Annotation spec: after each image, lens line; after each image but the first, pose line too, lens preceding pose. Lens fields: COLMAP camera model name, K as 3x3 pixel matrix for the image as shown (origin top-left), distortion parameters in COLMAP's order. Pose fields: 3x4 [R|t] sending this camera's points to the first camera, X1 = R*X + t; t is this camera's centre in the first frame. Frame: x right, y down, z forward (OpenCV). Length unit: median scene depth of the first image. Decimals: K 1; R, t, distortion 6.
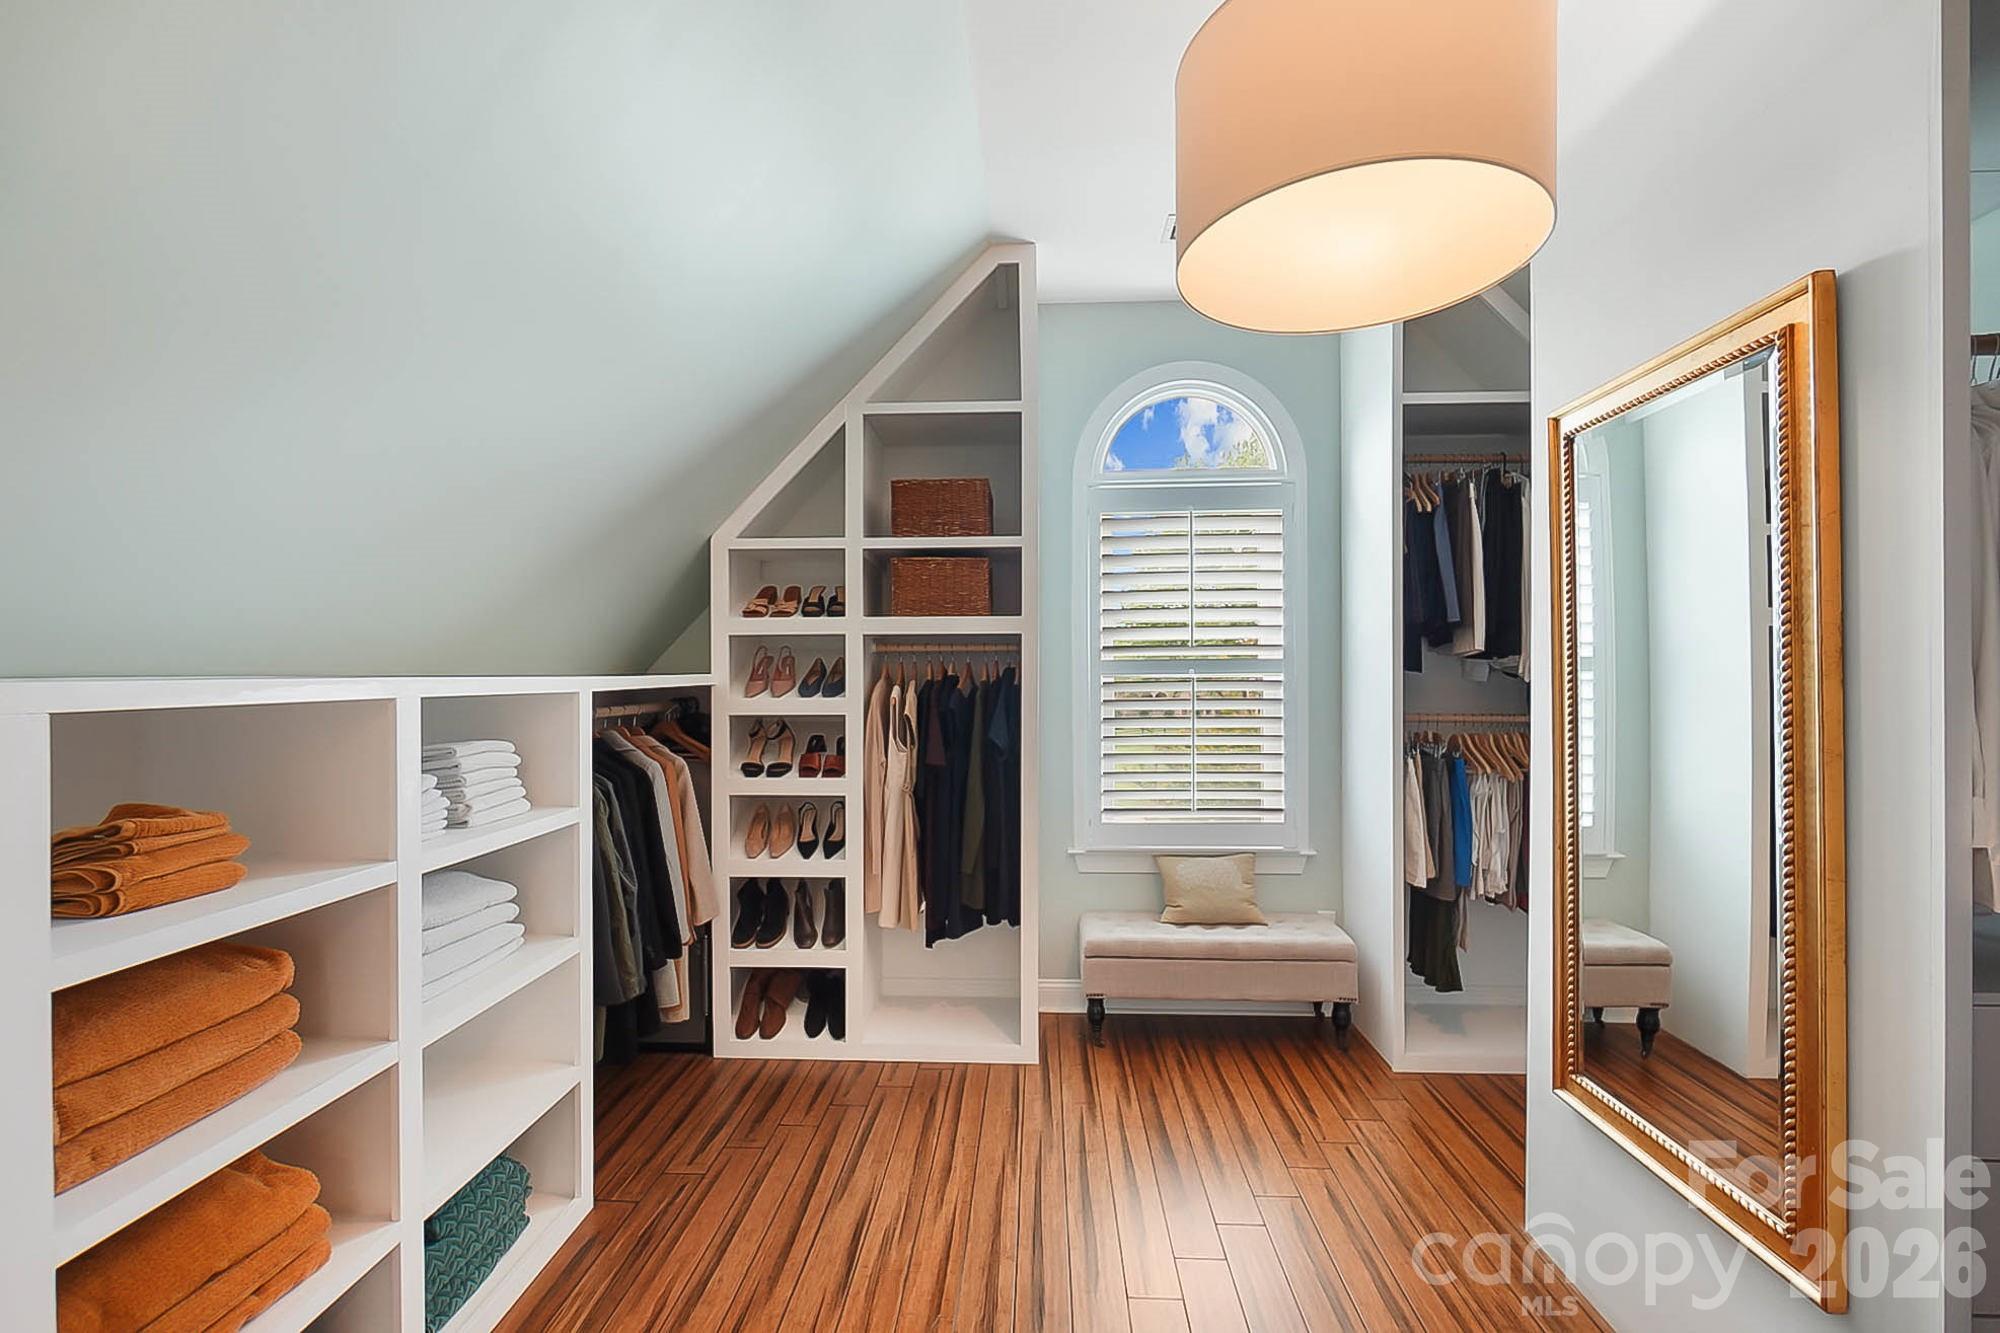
lens RADIAL K [[866.9, 0, 996.9], [0, 866.9, 676.5], [0, 0, 1]] dist [-0.012832, -0.000375]
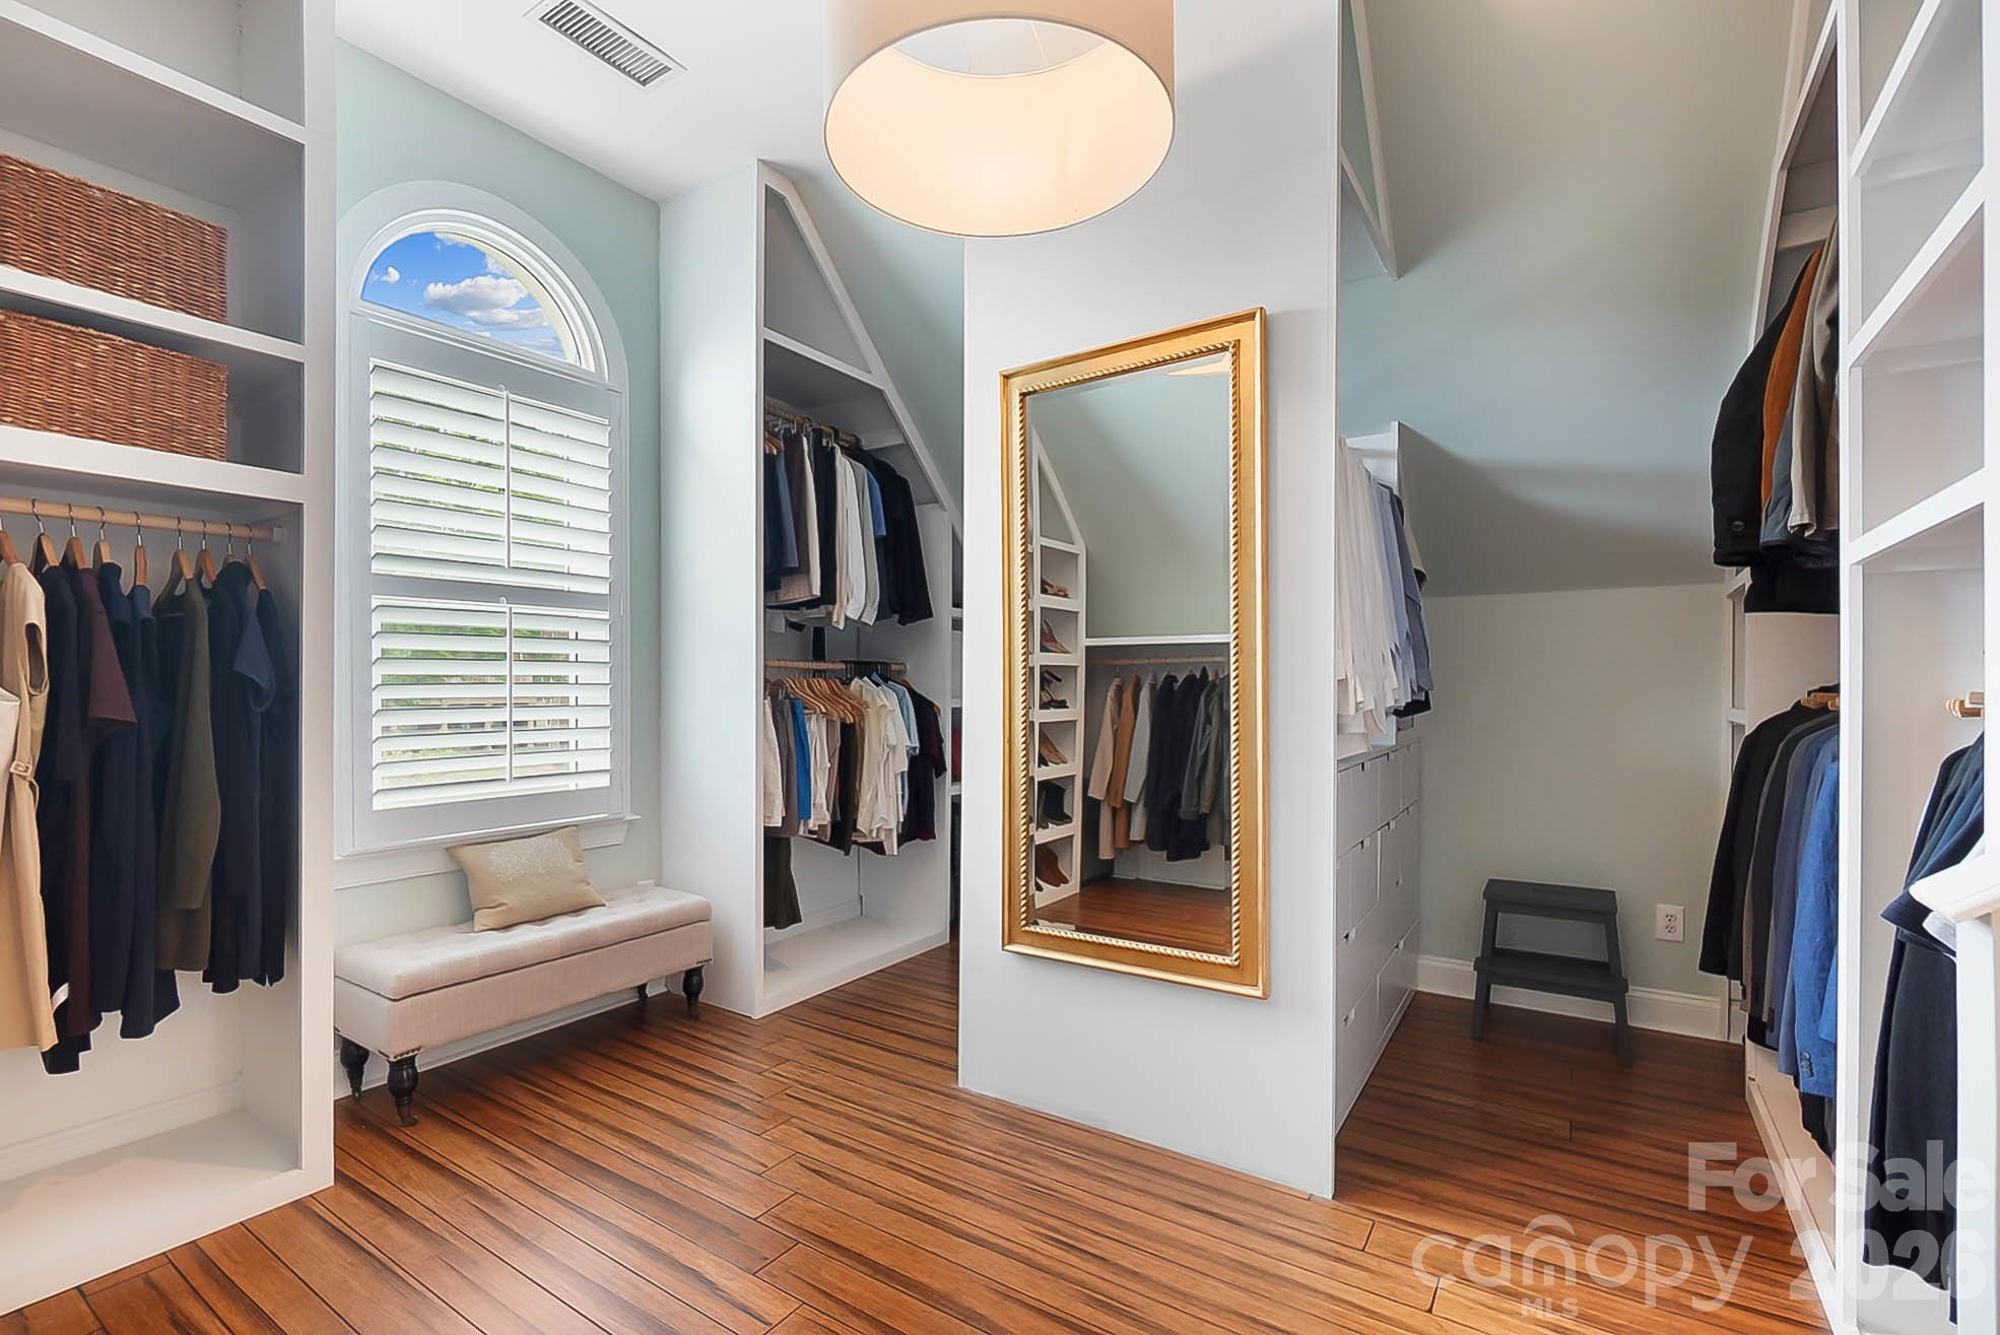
lens RADIAL K [[888.3, 0, 966.7], [0, 888.3, 694.8], [0, 0, 1]] dist [-0.001206, -0.000205]
pose [[0.528356, -0.001143, 0.849022, -0.257318], [0.001609, 0.999999, 0.000345, 0.087679], [-0.849021, 0.001184, 0.528357, 0.257392]]
